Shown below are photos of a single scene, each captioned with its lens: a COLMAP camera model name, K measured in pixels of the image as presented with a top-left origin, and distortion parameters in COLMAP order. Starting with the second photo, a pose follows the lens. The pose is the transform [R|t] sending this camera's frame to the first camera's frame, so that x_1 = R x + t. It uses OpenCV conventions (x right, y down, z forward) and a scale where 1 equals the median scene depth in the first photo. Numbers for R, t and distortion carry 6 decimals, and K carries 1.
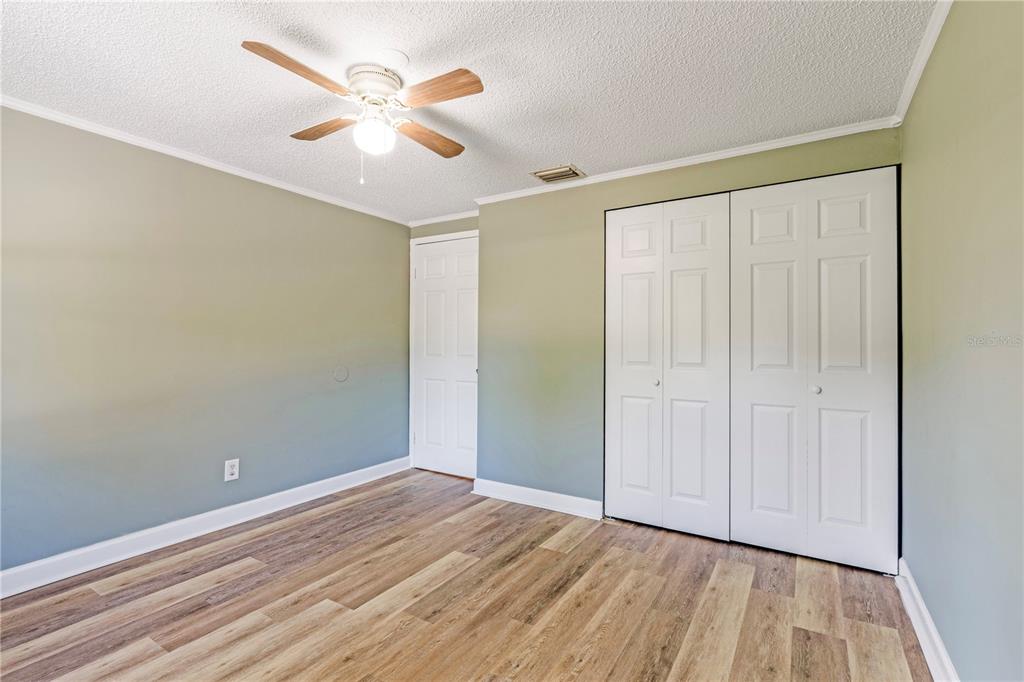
lens RADIAL K [[492.0, 0, 511.3], [0, 492.0, 339.9], [0, 0, 1]] dist [0.000565, -0.000239]
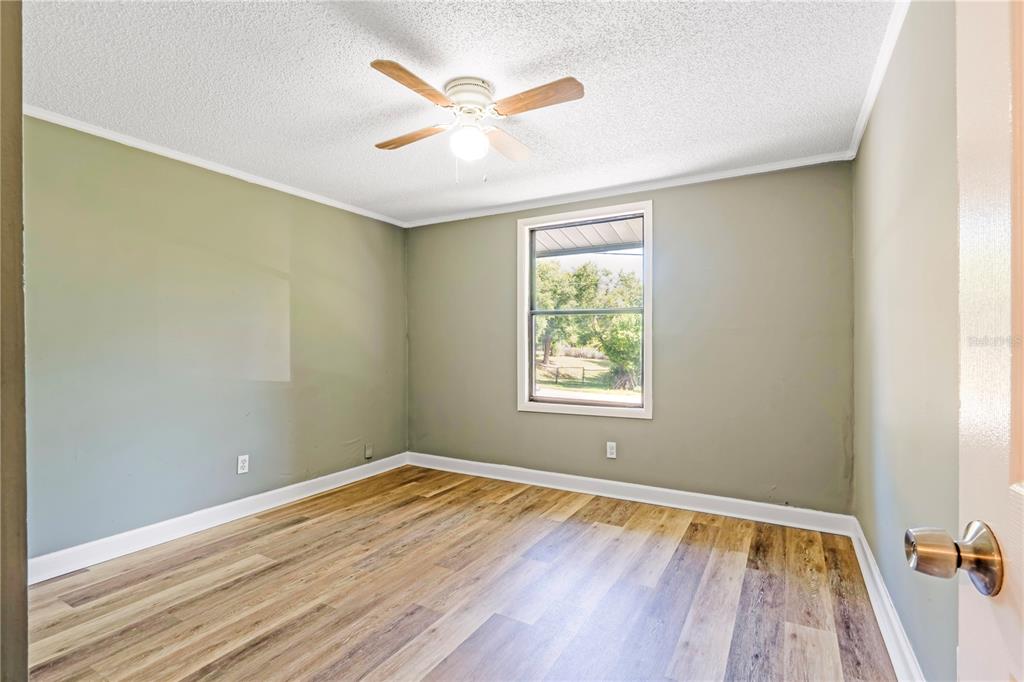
lens RADIAL K [[492.0, 0, 509.9], [0, 492.0, 343.4], [0, 0, 1]] dist [0.000565, -0.000239]
pose [[-0.999040, 0.002863, -0.043709, -0.313622], [0.002955, 0.999994, -0.002050, 0.011171], [0.043703, -0.002177, -0.999042, 2.017625]]
